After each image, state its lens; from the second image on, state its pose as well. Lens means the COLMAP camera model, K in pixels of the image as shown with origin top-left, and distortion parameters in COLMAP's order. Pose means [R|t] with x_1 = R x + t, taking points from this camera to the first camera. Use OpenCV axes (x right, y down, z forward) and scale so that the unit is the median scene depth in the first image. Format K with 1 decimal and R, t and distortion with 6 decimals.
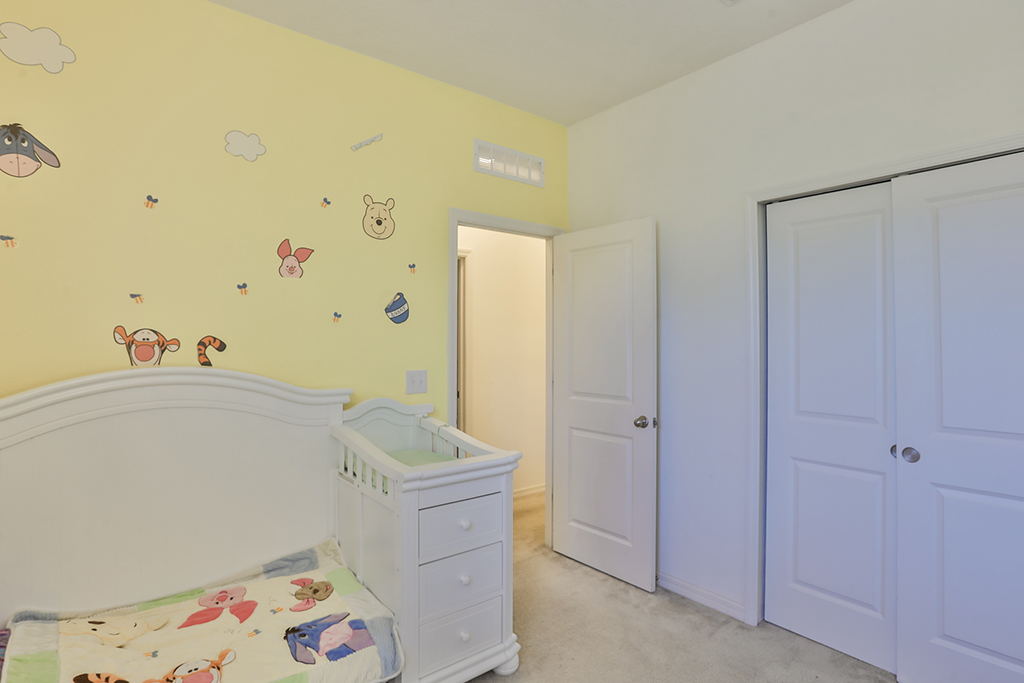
lens RADIAL K [[508.1, 0, 508.8], [0, 508.1, 336.9], [0, 0, 1]] dist [-0.046830, 0.016046]
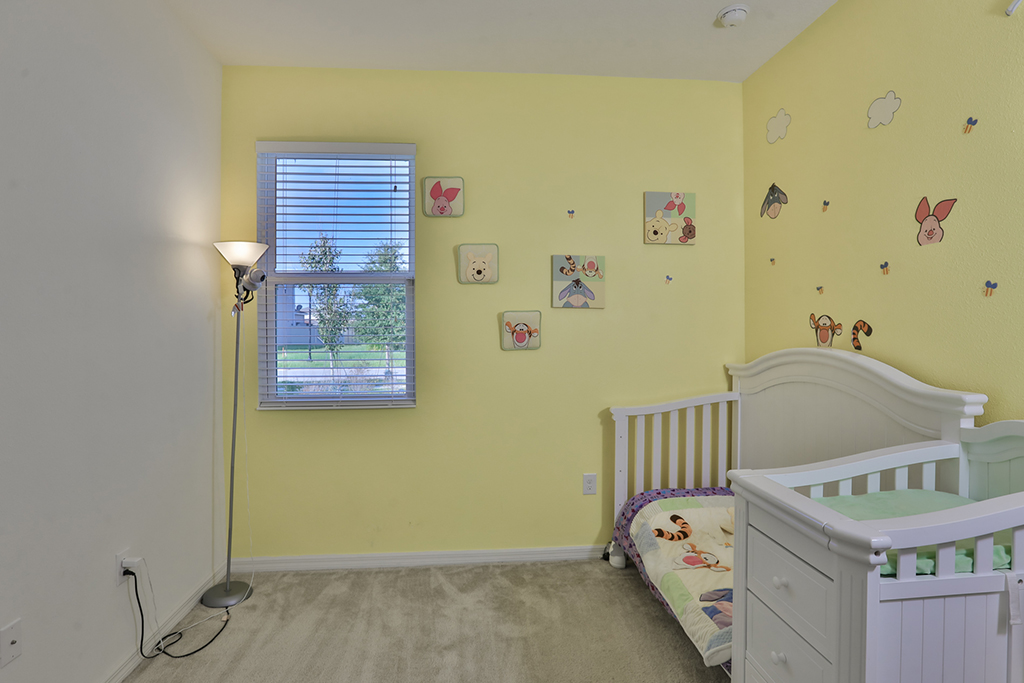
lens RADIAL K [[508.1, 0, 508.8], [0, 508.1, 339.8], [0, 0, 1]] dist [-0.046830, 0.016046]
pose [[-0.531088, 0.020629, -0.847065, 0.642852], [0.009906, 0.999786, 0.018138, 0.012523], [0.847259, 0.001241, -0.531179, 0.956038]]
